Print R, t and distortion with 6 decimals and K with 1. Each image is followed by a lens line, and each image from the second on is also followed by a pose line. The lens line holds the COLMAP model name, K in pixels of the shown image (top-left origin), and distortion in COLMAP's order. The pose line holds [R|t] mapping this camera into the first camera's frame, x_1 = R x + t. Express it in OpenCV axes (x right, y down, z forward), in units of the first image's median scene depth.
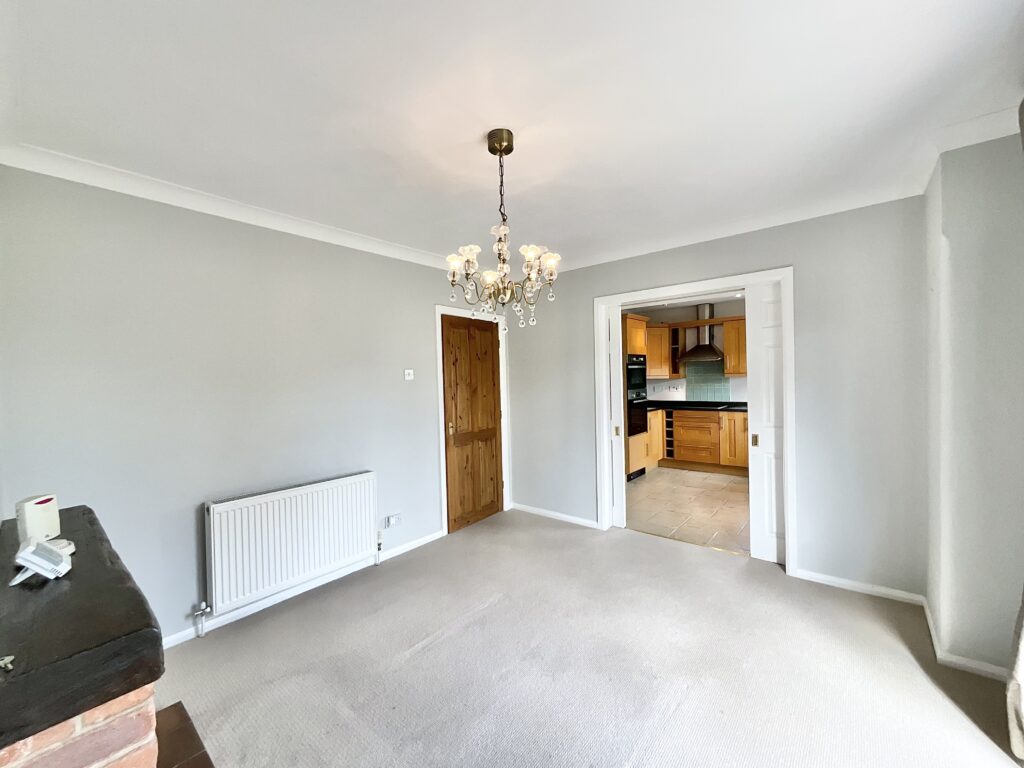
lens RADIAL K [[414.9, 0, 532.9], [0, 414.9, 381.7], [0, 0, 1]] dist [-0.001932, 0.000478]
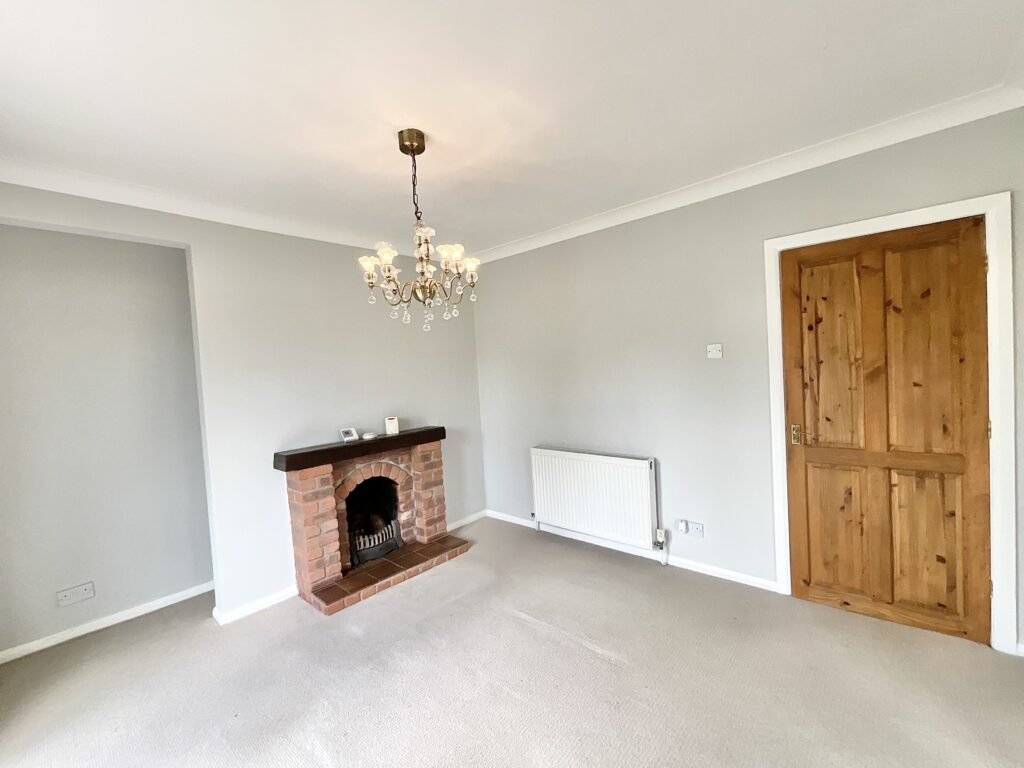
lens RADIAL K [[414.9, 0, 477.5], [0, 414.9, 383.7], [0, 0, 1]] dist [-0.001932, 0.000478]
pose [[-0.085069, 0.063041, -0.994379, 0.432915], [0.047091, 0.997136, 0.059187, -0.020288], [0.995262, -0.041792, -0.087794, 0.560574]]
